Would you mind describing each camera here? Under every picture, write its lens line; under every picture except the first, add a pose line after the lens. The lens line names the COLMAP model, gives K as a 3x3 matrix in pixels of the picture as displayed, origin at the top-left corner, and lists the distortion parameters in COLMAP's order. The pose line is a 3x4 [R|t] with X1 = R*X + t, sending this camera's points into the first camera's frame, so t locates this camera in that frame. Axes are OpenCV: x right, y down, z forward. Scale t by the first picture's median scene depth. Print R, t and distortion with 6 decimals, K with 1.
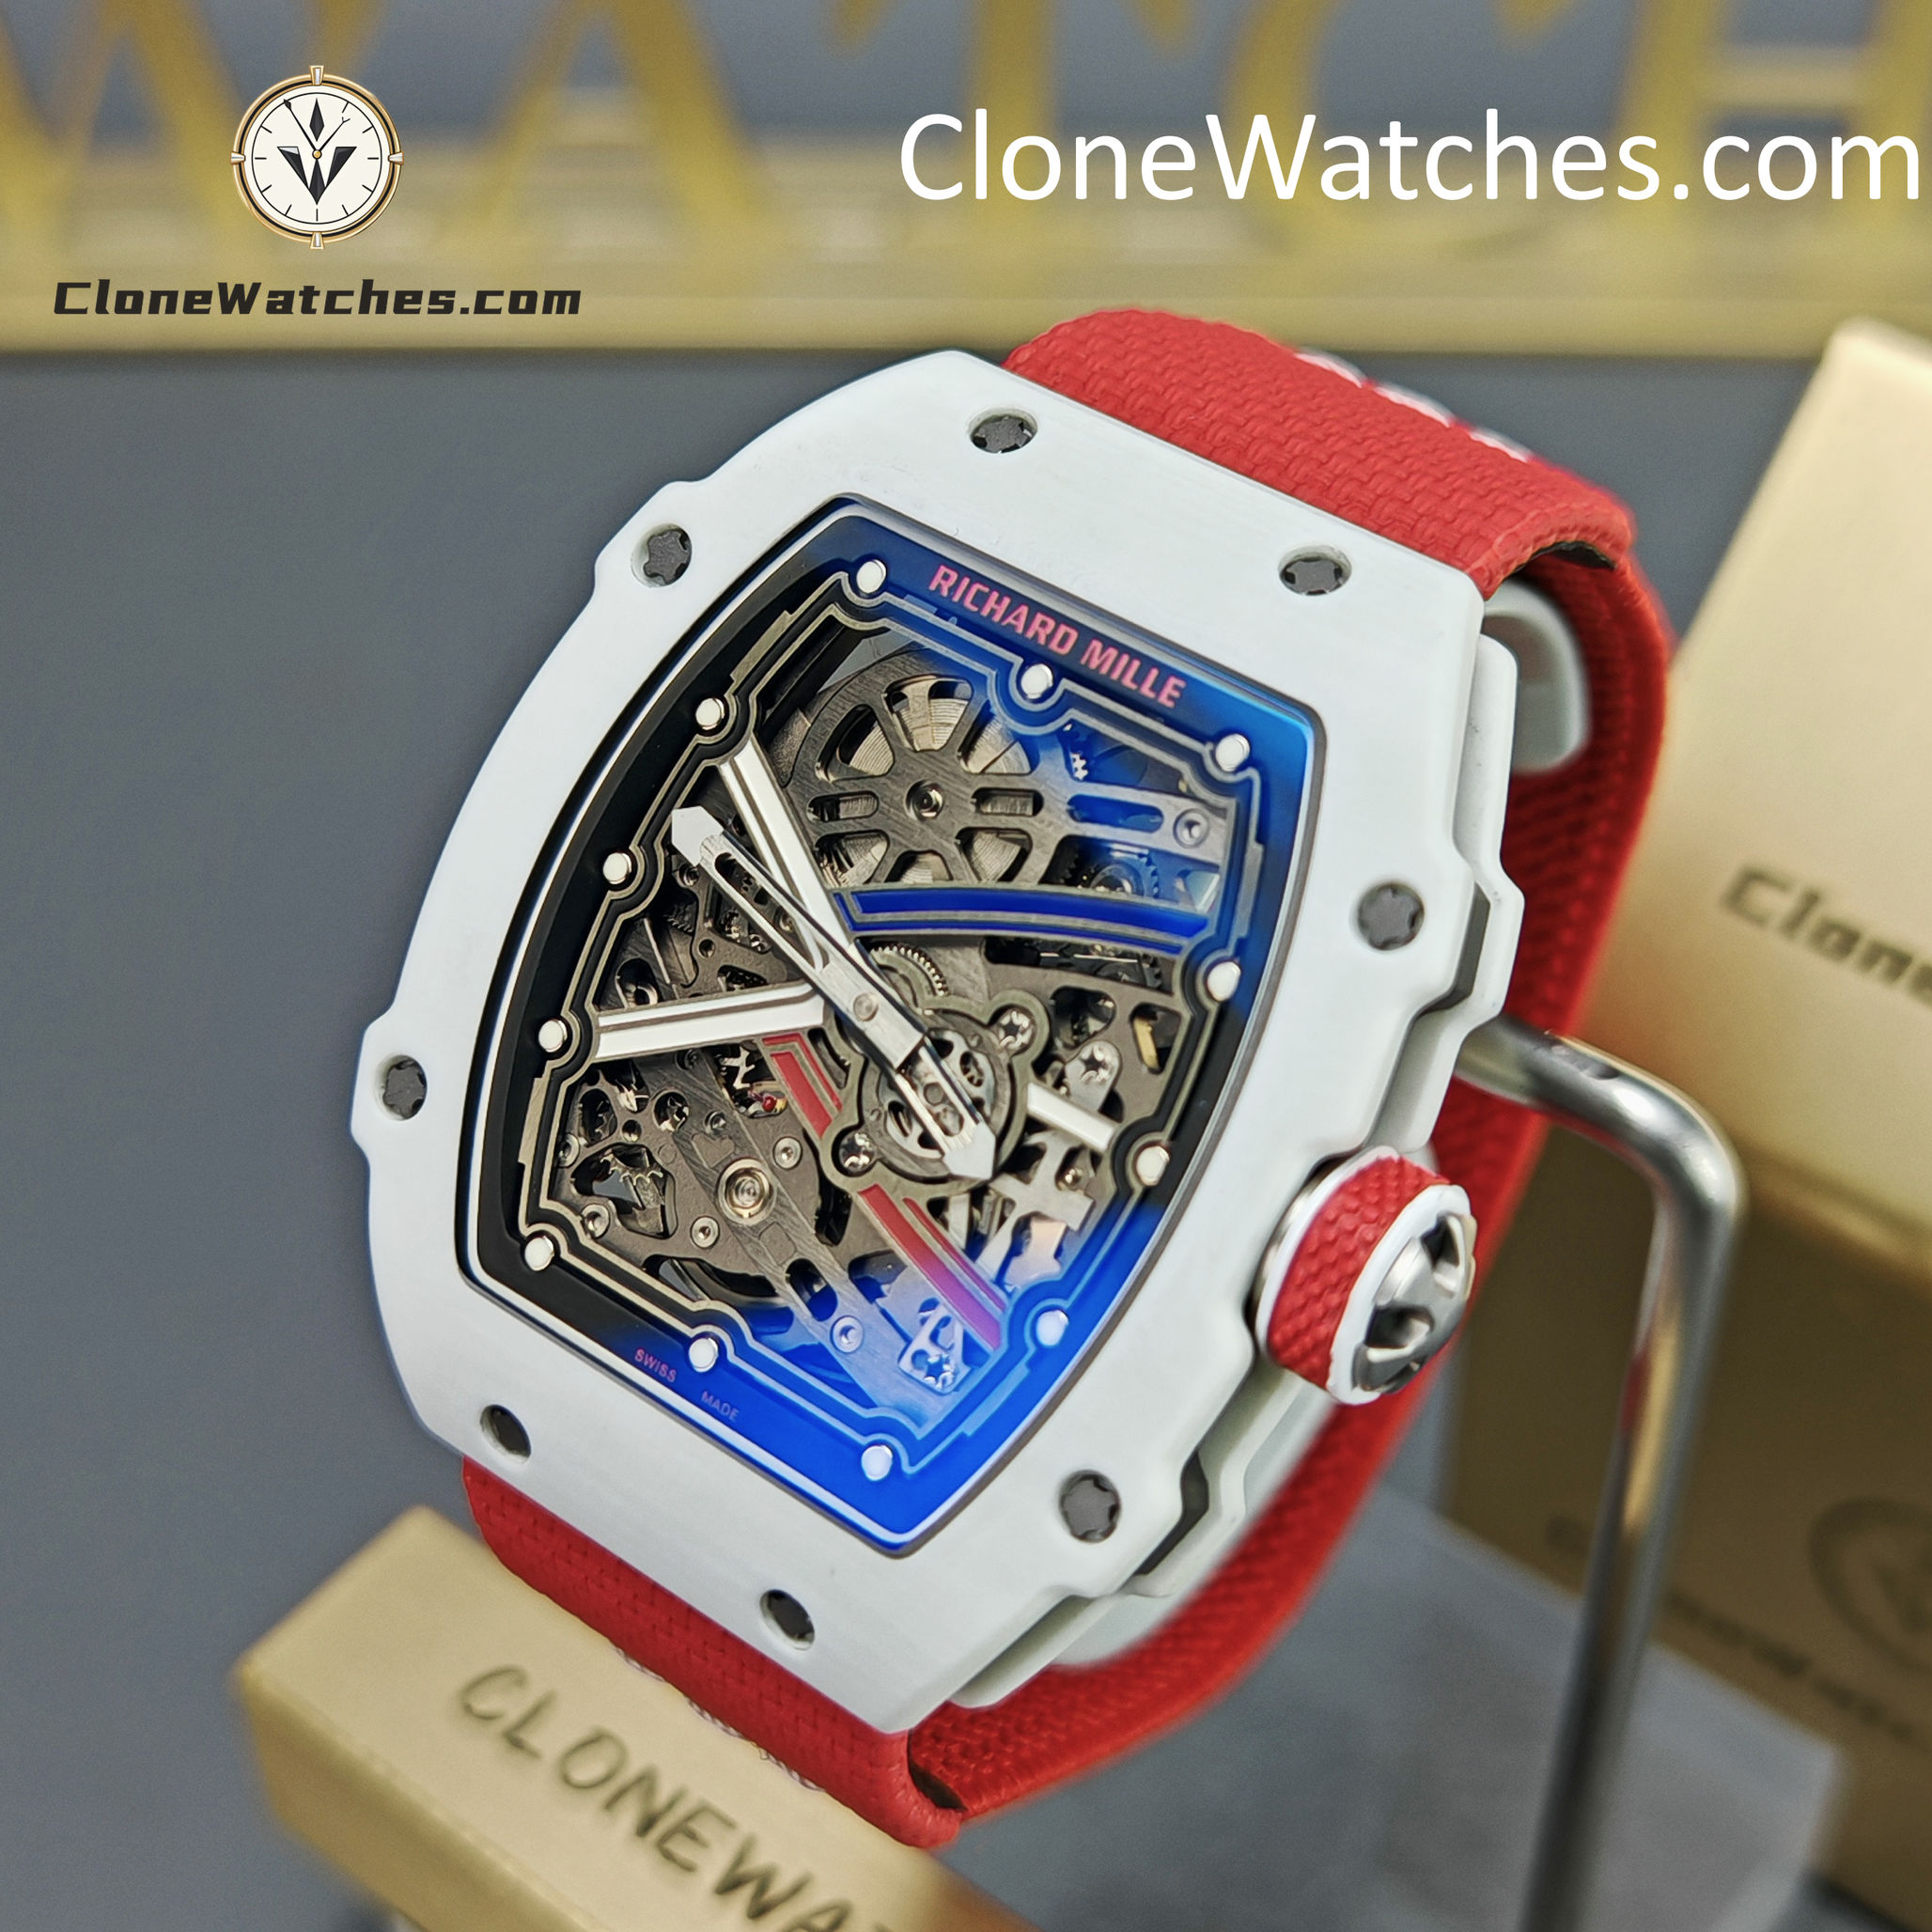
lens RADIAL K [[3525.1, 0, 966.0], [0, 3525.1, 966.0], [0, 0, 1]] dist [0.433374, -6.018099]
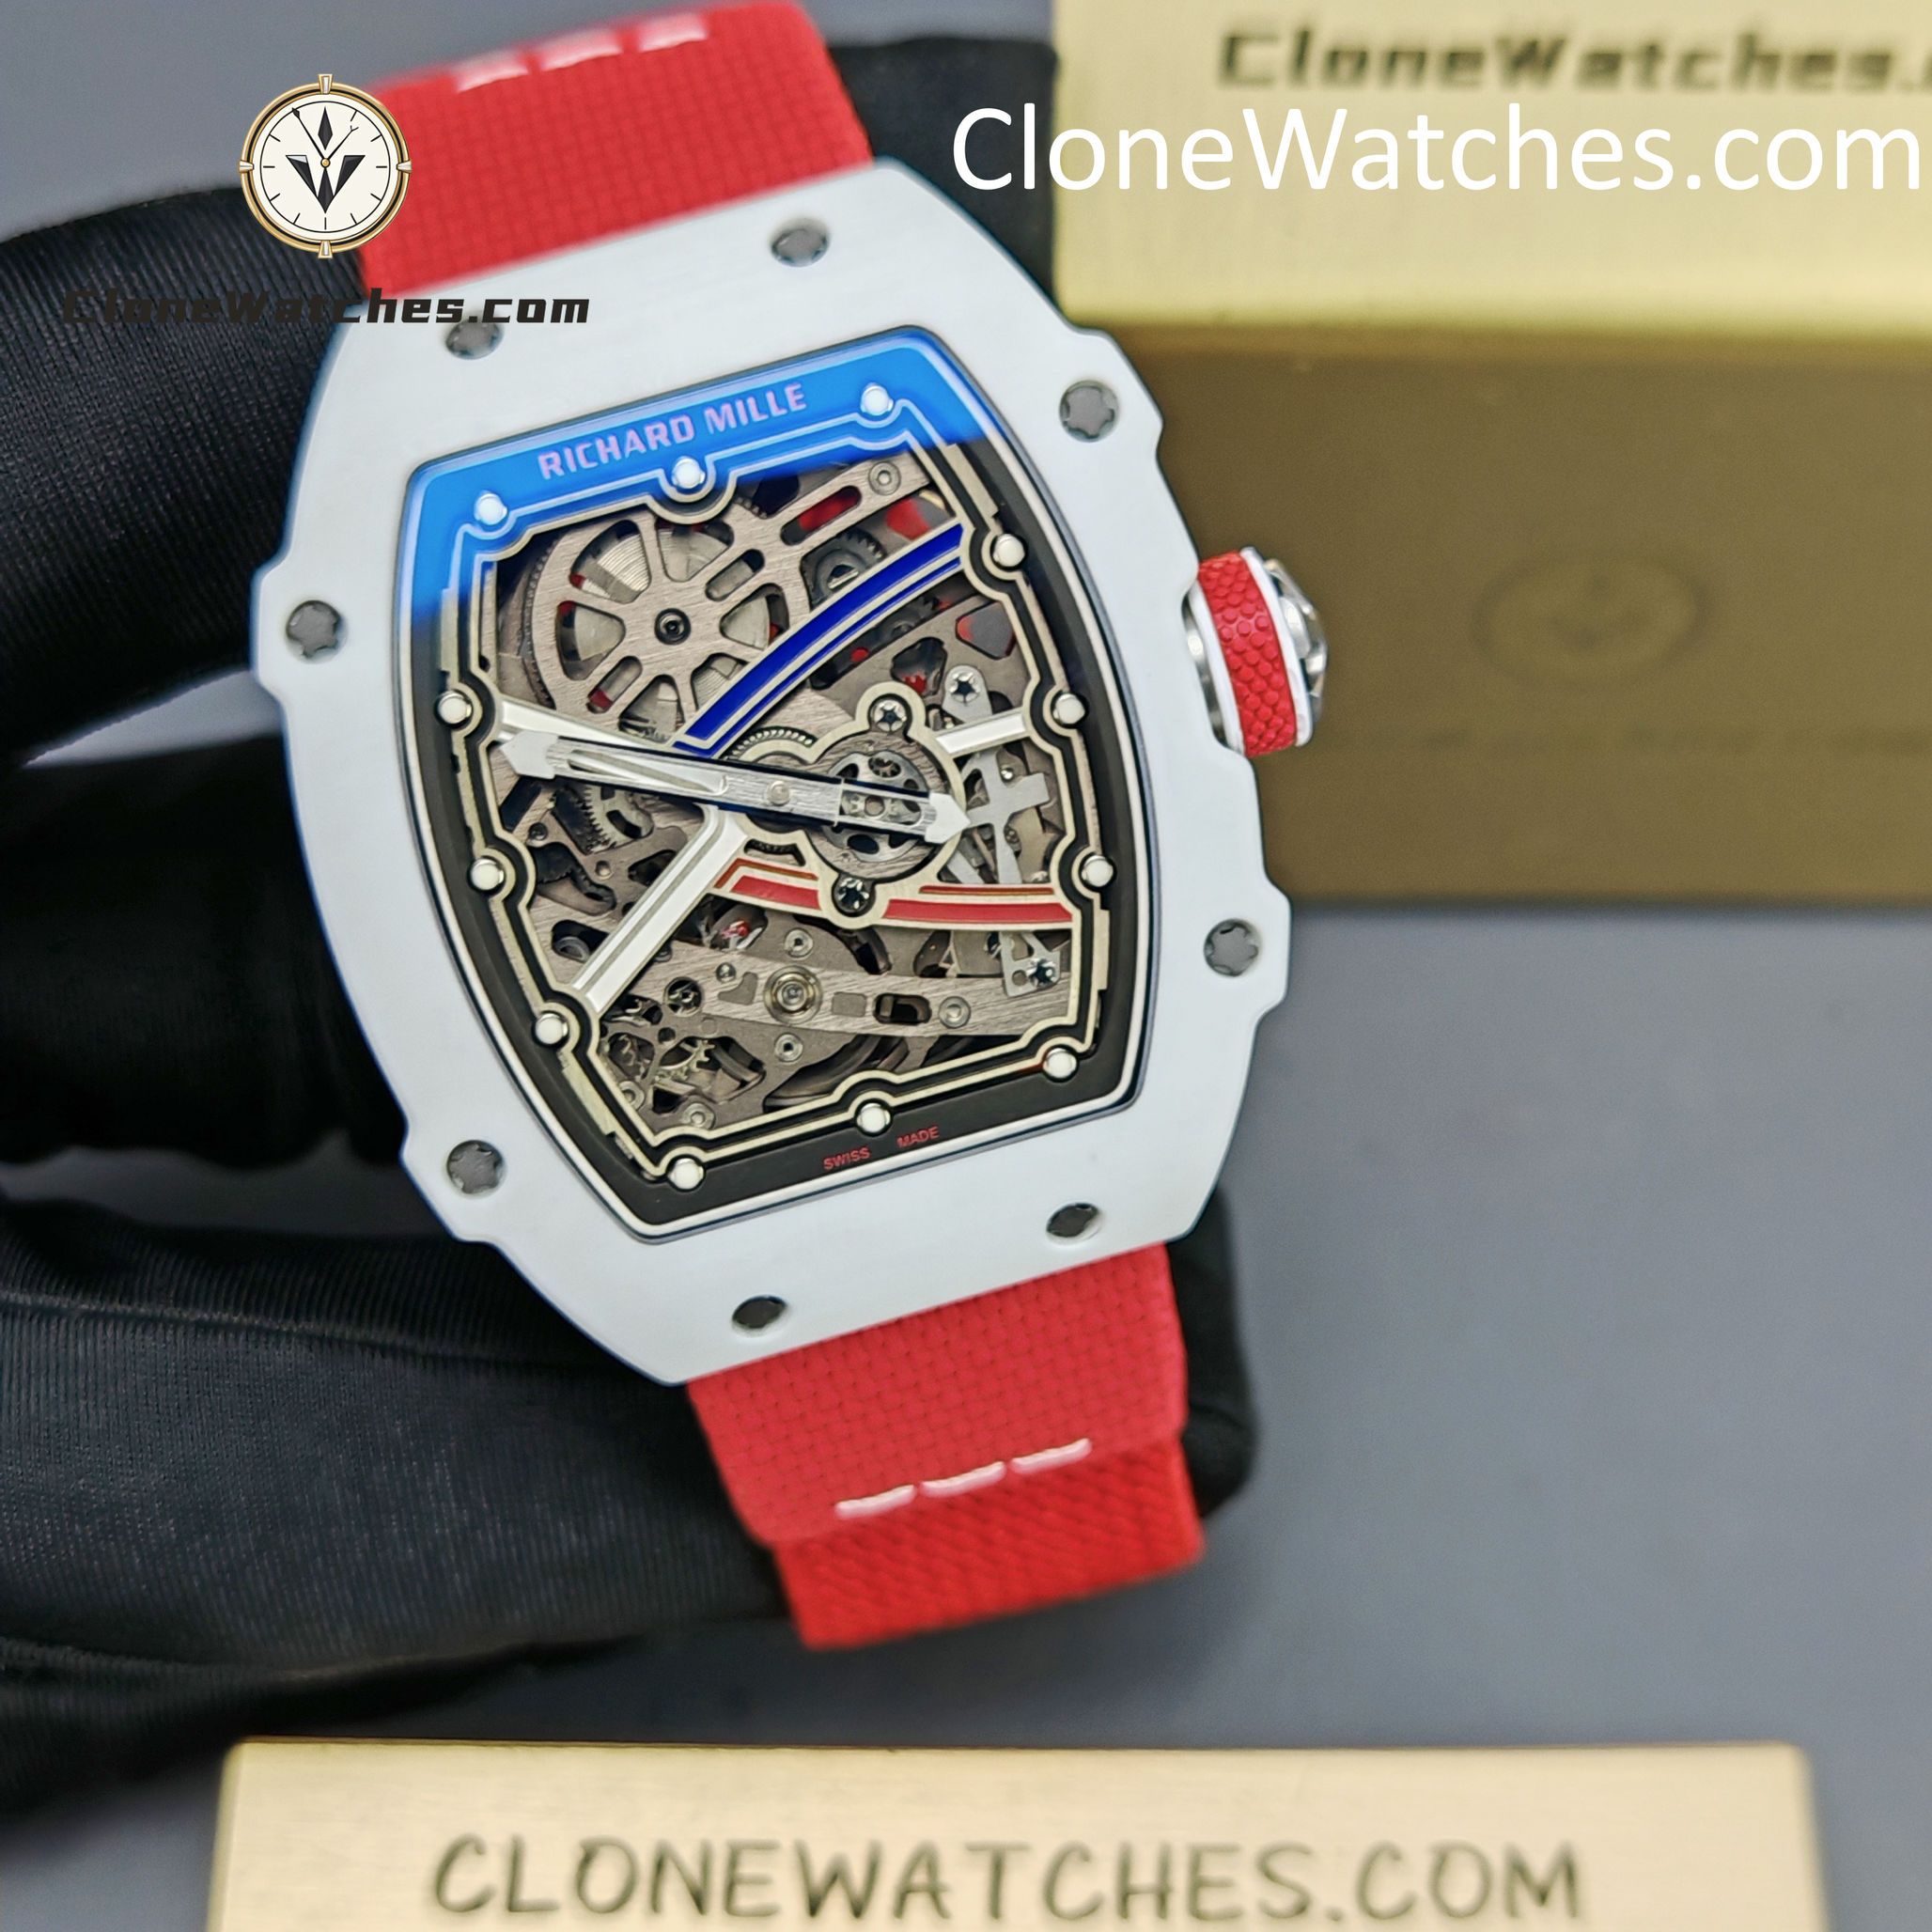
lens RADIAL K [[3525.1, 0, 966.0], [0, 3525.1, 966.0], [0, 0, 1]] dist [0.433374, -6.018099]
pose [[0.606075, -0.693058, 0.390313, -0.470941], [0.638909, 0.716473, 0.280110, -0.226788], [-0.473781, 0.079607, 0.877037, -0.009938]]
